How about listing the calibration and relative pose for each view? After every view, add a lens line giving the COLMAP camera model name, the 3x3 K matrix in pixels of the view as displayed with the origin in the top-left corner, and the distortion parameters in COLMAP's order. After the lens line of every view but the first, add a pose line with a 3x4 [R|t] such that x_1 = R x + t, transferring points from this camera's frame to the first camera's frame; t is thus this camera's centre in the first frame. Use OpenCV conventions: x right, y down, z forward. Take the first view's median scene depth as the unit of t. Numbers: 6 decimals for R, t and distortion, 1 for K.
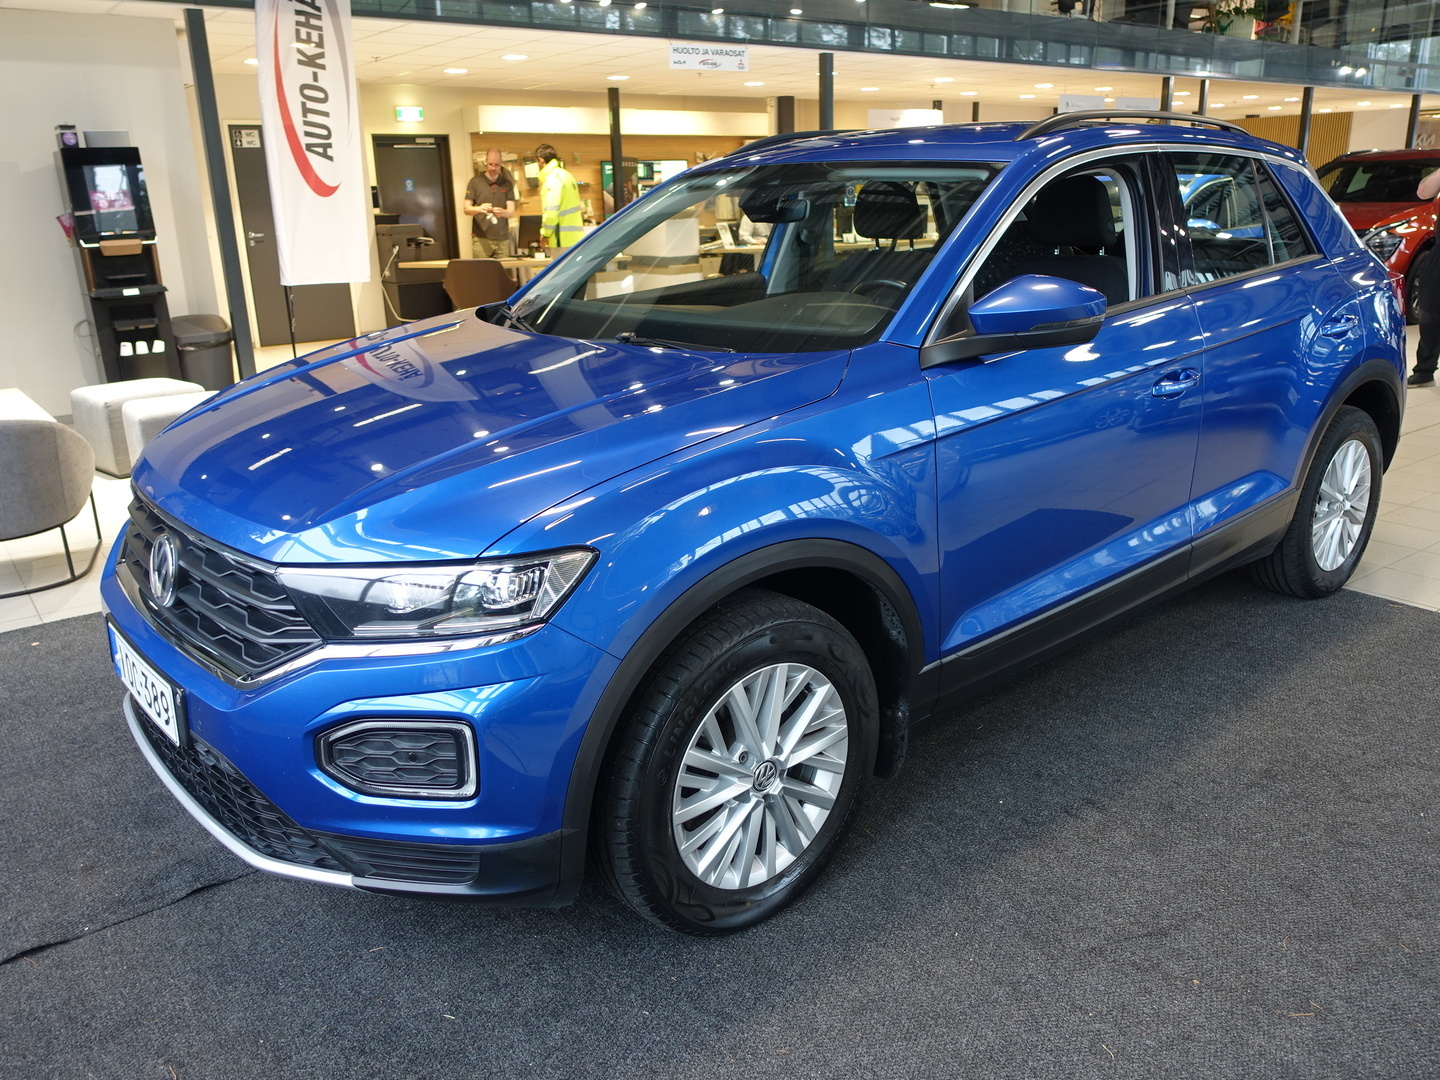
lens RADIAL K [[1116.9, 0, 720.0], [0, 1116.9, 540.0], [0, 0, 1]] dist [-0.006019, -0.007628]
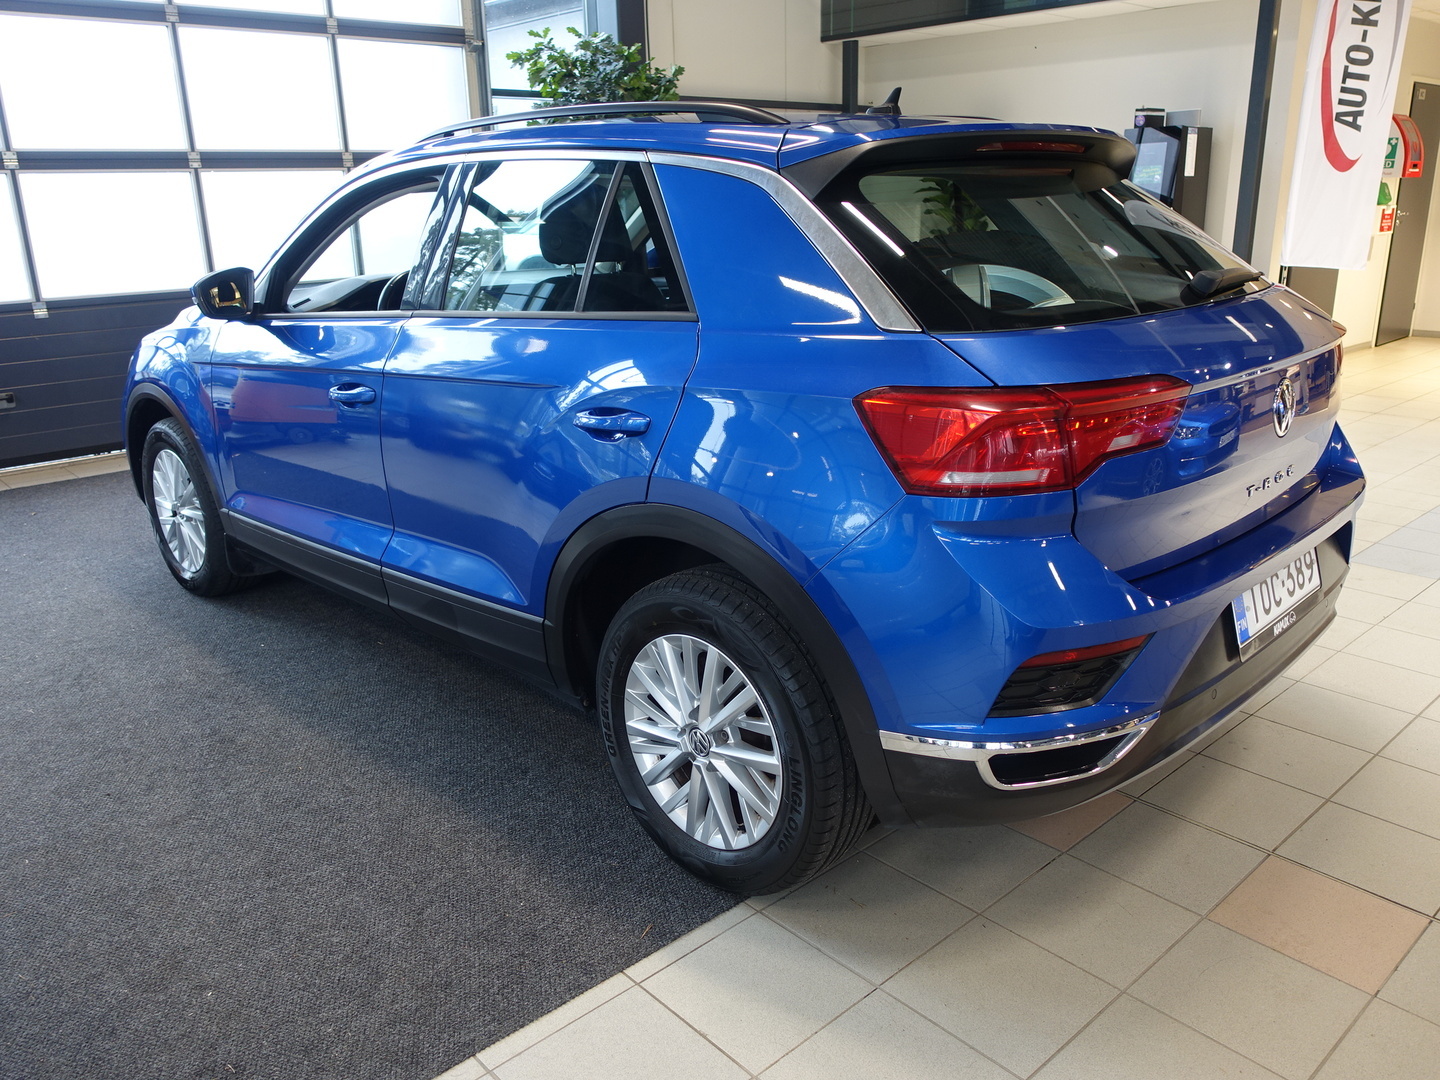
lens RADIAL K [[1116.9, 0, 720.0], [0, 1116.9, 540.0], [0, 0, 1]] dist [-0.006019, -0.007628]
pose [[0.094399, 0.321425, -0.942218, 0.551633], [-0.280749, 0.916625, 0.284567, -0.154315], [0.955128, 0.237664, 0.176768, 0.446048]]
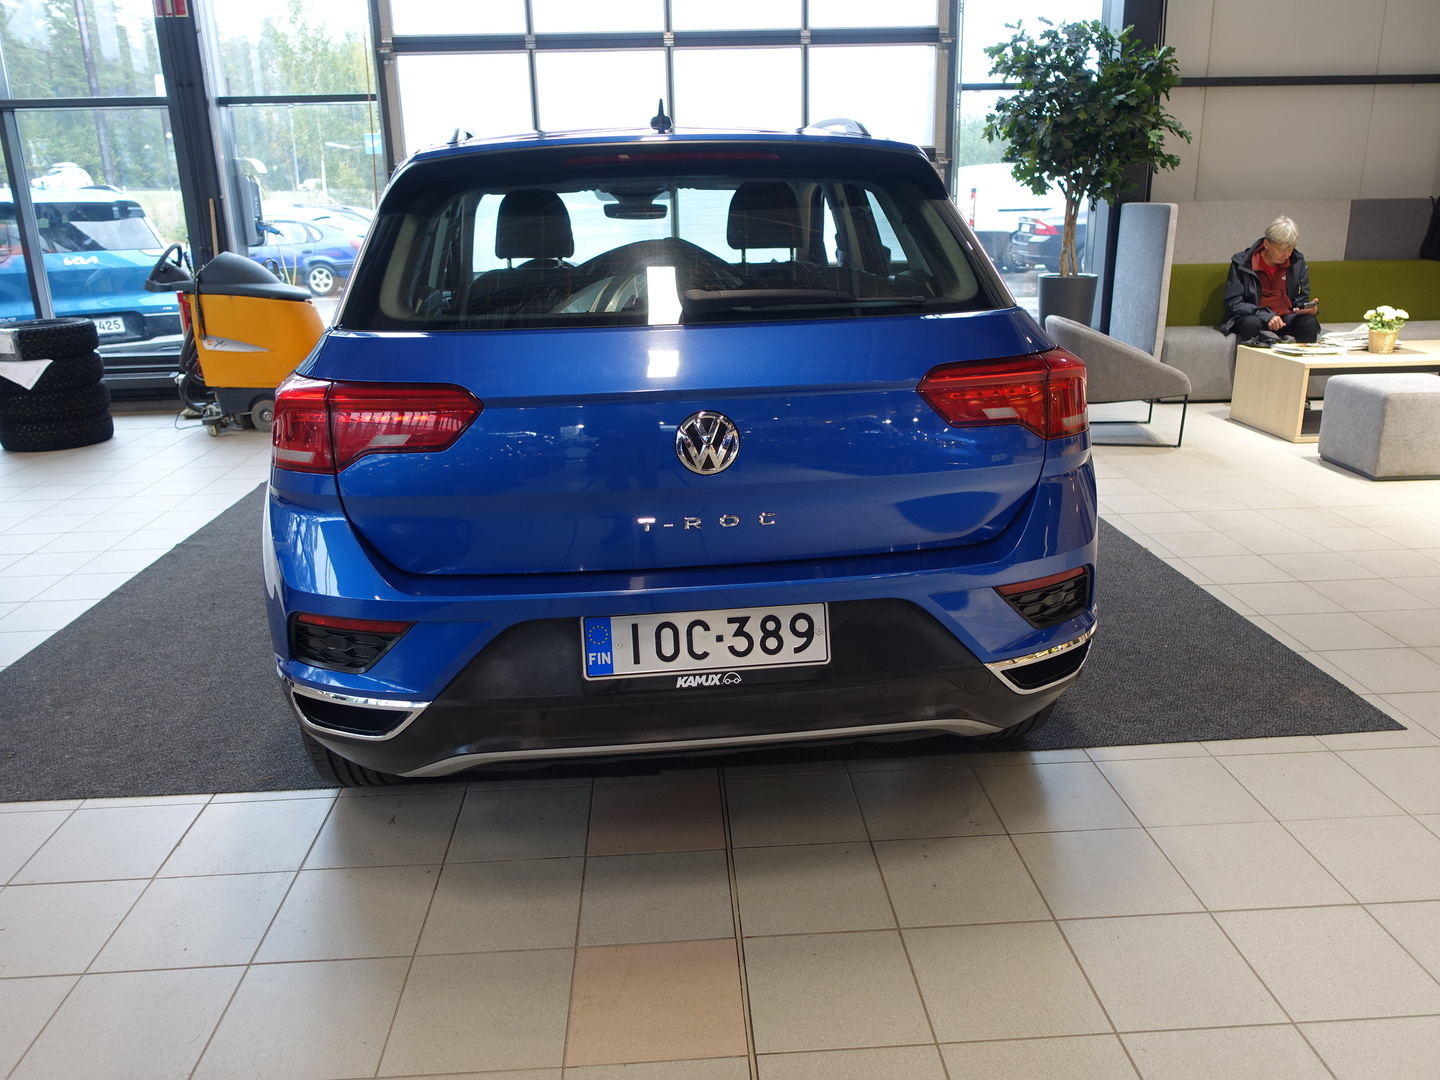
lens RADIAL K [[1116.9, 0, 720.0], [0, 1116.9, 540.0], [0, 0, 1]] dist [-0.006019, -0.007628]
pose [[-0.553132, 0.283017, -0.783547, 0.493823], [-0.214754, 0.860302, 0.462343, -0.248161], [0.804939, 0.424007, -0.415081, 0.751291]]
